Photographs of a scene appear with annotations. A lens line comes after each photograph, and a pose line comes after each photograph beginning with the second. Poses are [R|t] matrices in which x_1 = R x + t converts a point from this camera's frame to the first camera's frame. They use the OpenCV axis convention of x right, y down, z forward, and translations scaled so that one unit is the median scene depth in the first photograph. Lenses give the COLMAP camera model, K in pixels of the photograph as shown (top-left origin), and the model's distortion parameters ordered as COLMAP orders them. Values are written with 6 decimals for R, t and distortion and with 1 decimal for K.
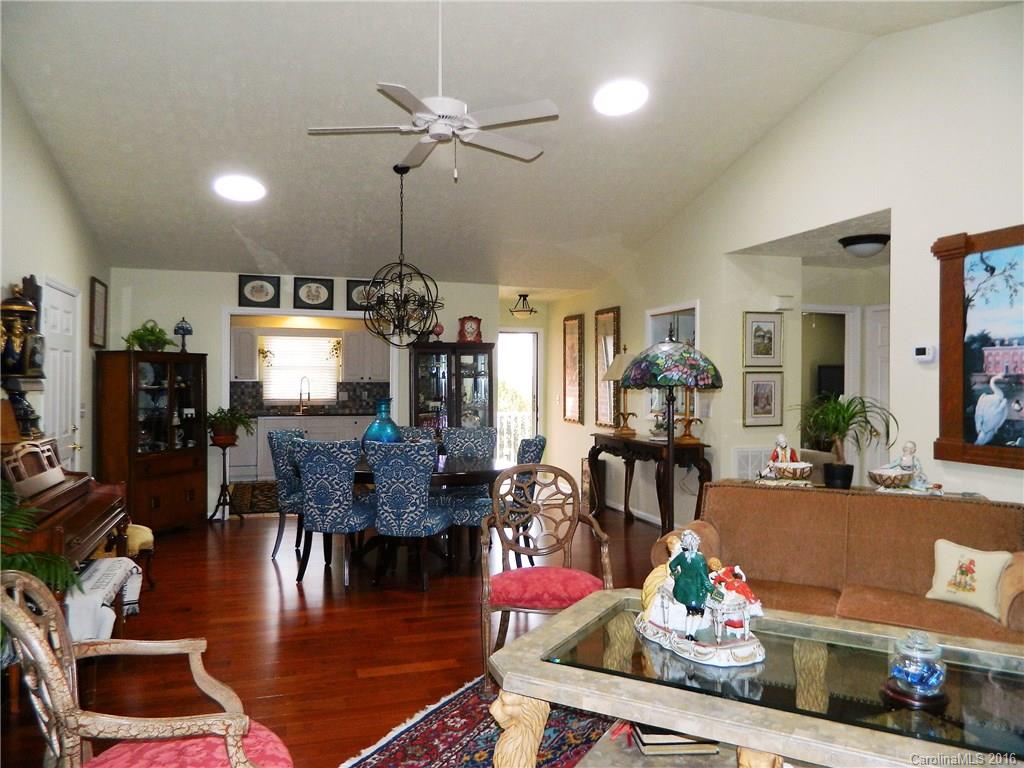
lens RADIAL K [[769.9, 0, 512.7], [0, 769.9, 381.1], [0, 0, 1]] dist [0.014439, -0.002181]
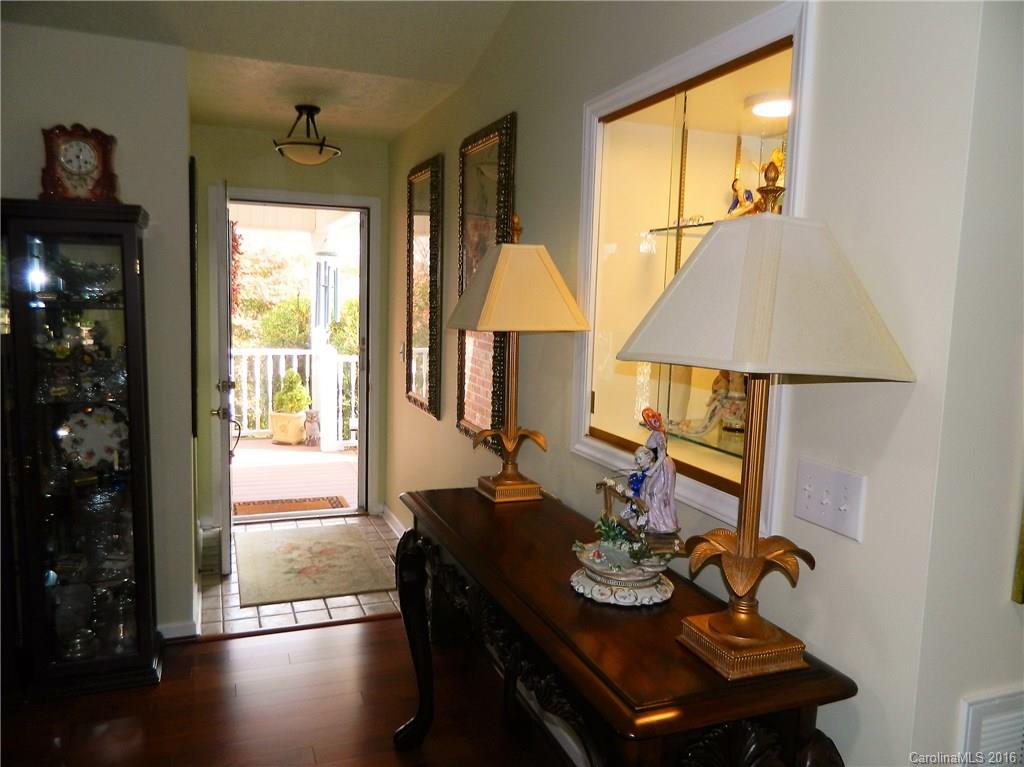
lens RADIAL K [[769.9, 0, 511.0], [0, 769.9, 385.7], [0, 0, 1]] dist [0.014439, -0.002181]
pose [[0.998643, 0.011247, 0.050847, 0.121375], [-0.017138, 0.992991, 0.116945, -0.012696], [-0.049176, -0.117658, 0.991836, 0.633597]]
